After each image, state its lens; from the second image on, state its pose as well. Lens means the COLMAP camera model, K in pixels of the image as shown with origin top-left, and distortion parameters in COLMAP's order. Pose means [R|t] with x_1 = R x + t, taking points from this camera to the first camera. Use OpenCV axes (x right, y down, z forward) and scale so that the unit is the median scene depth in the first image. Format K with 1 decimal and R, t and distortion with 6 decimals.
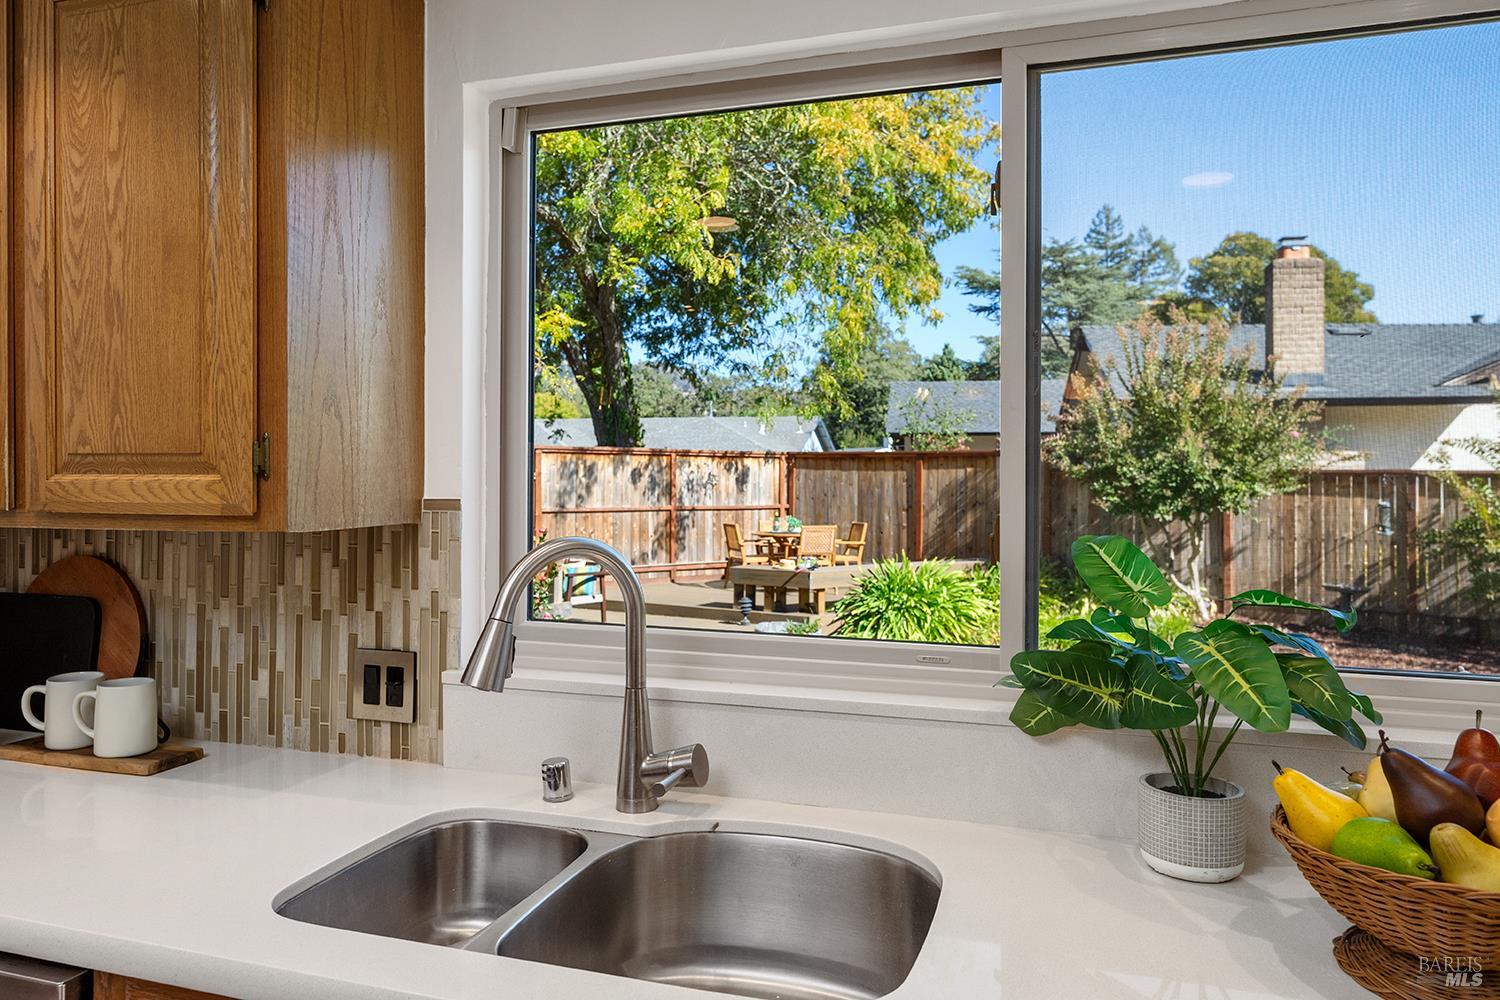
lens RADIAL K [[1026.5, 0, 747.2], [0, 1026.5, 484.2], [0, 0, 1]] dist [0.013764, 0.002434]
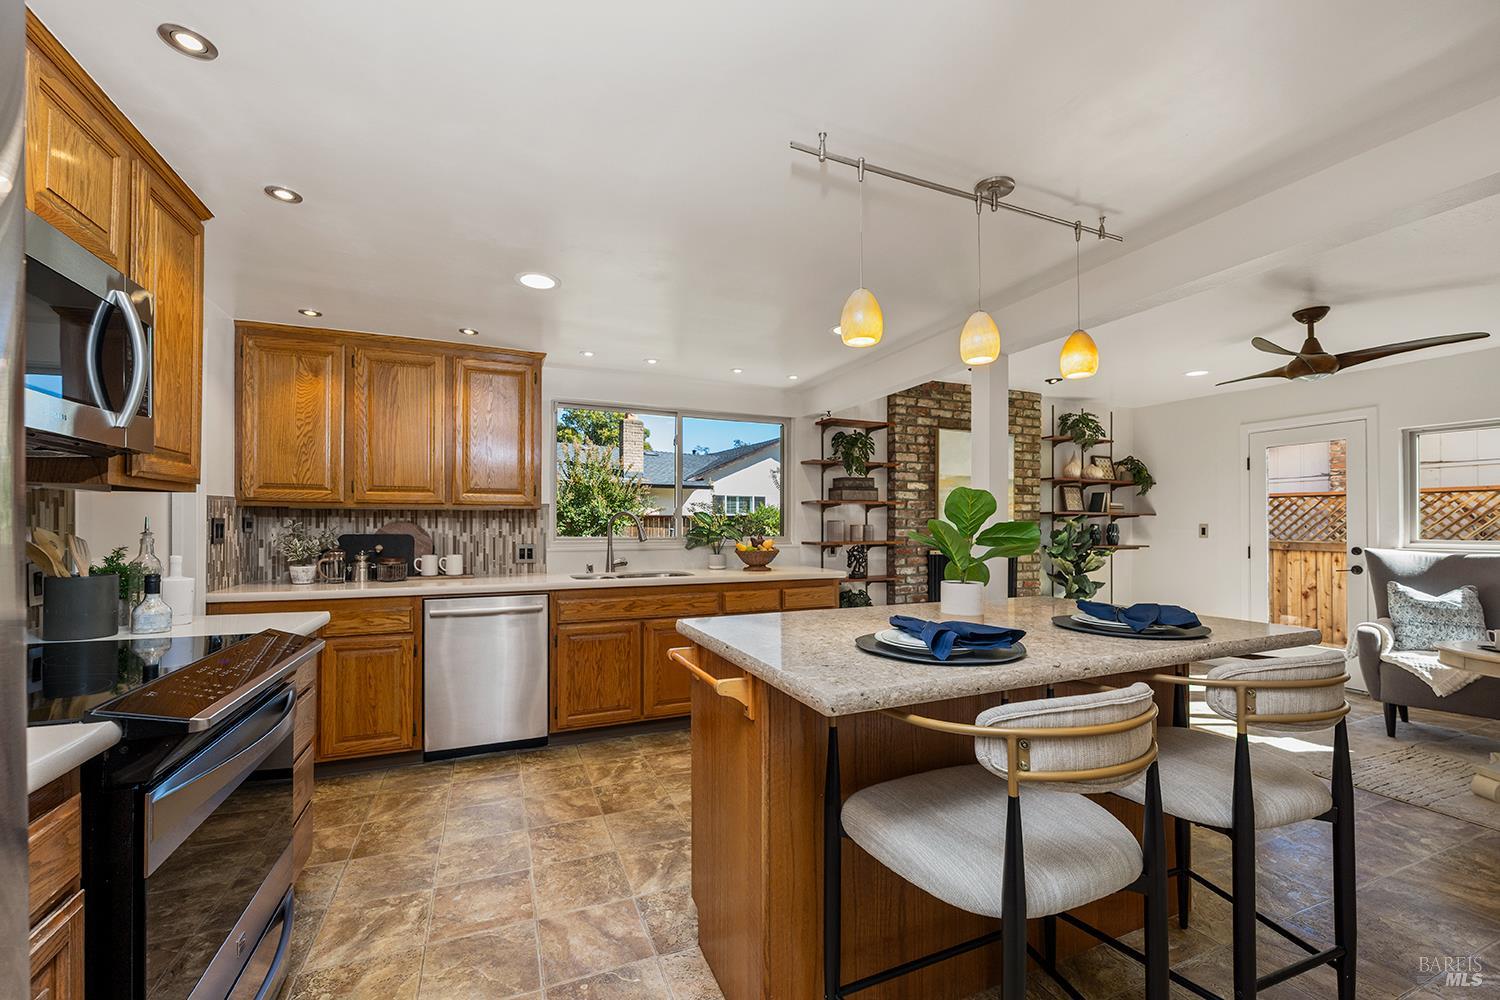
lens RADIAL K [[609.6, 0, 755.3], [0, 609.6, 527.2], [0, 0, 1]] dist [0.000211, -0.000013]
pose [[0.744215, -0.006896, 0.667905, -1.147151], [0.009092, 0.999959, 0.000194, 0.102068], [-0.667878, 0.005928, 0.744247, -1.127909]]
